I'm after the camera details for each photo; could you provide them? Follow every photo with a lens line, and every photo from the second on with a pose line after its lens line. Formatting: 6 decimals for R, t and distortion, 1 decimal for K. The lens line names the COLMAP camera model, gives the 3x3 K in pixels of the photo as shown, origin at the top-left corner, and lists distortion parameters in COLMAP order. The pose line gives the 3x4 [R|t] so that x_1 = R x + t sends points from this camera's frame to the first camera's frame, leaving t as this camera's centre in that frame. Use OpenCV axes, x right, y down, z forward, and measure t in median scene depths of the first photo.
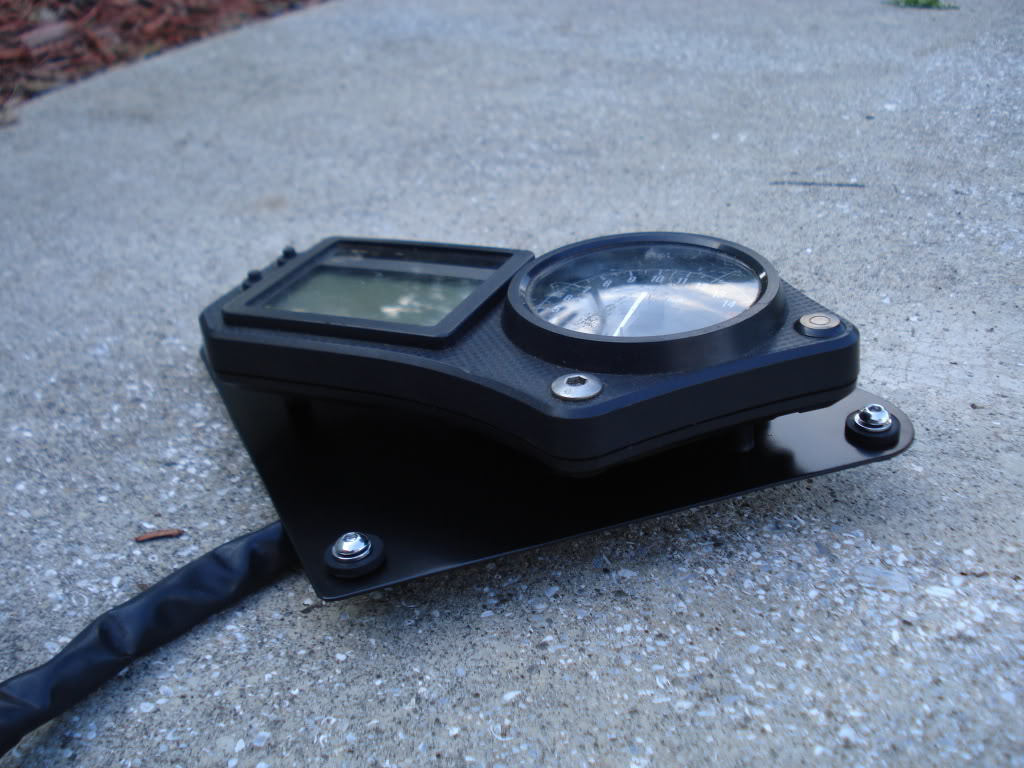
lens RADIAL K [[1145.6, 0, 512.0], [0, 1145.6, 384.0], [0, 0, 1]] dist [-0.091846, -0.041458]
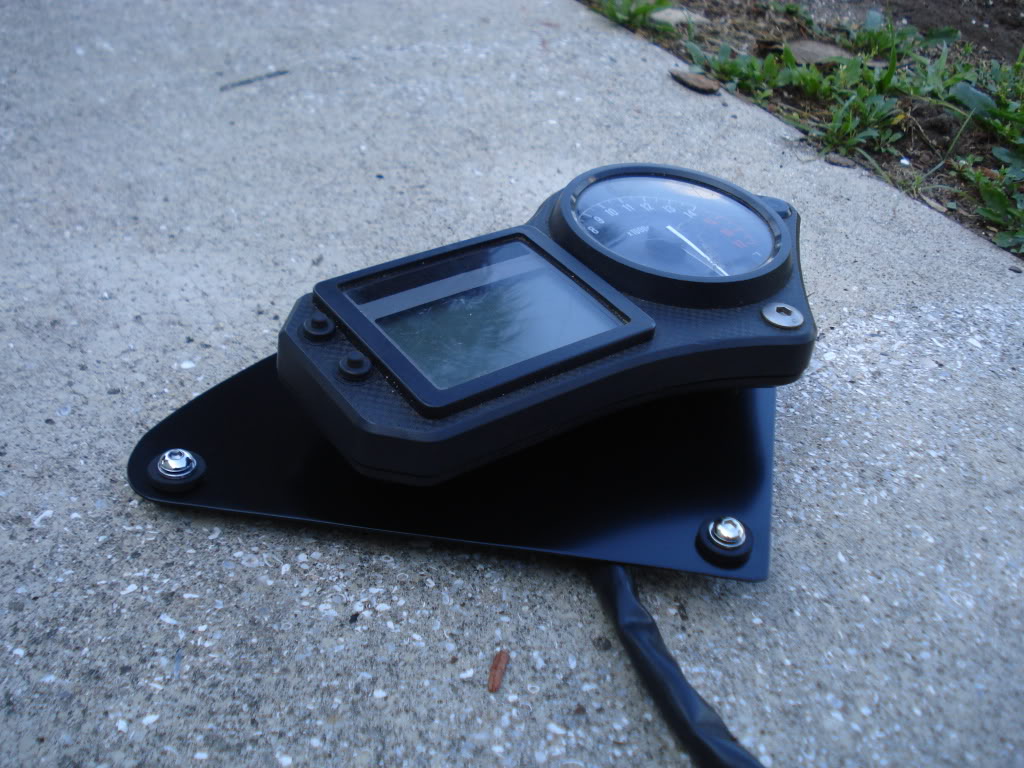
lens RADIAL K [[1145.6, 0, 512.0], [0, 1145.6, 384.0], [0, 0, 1]] dist [-0.091846, -0.041458]
pose [[0.460323, -0.420167, 0.782025, -0.774839], [0.271590, 0.905321, 0.326546, -0.297923], [-0.845187, 0.062074, 0.530853, 0.450722]]
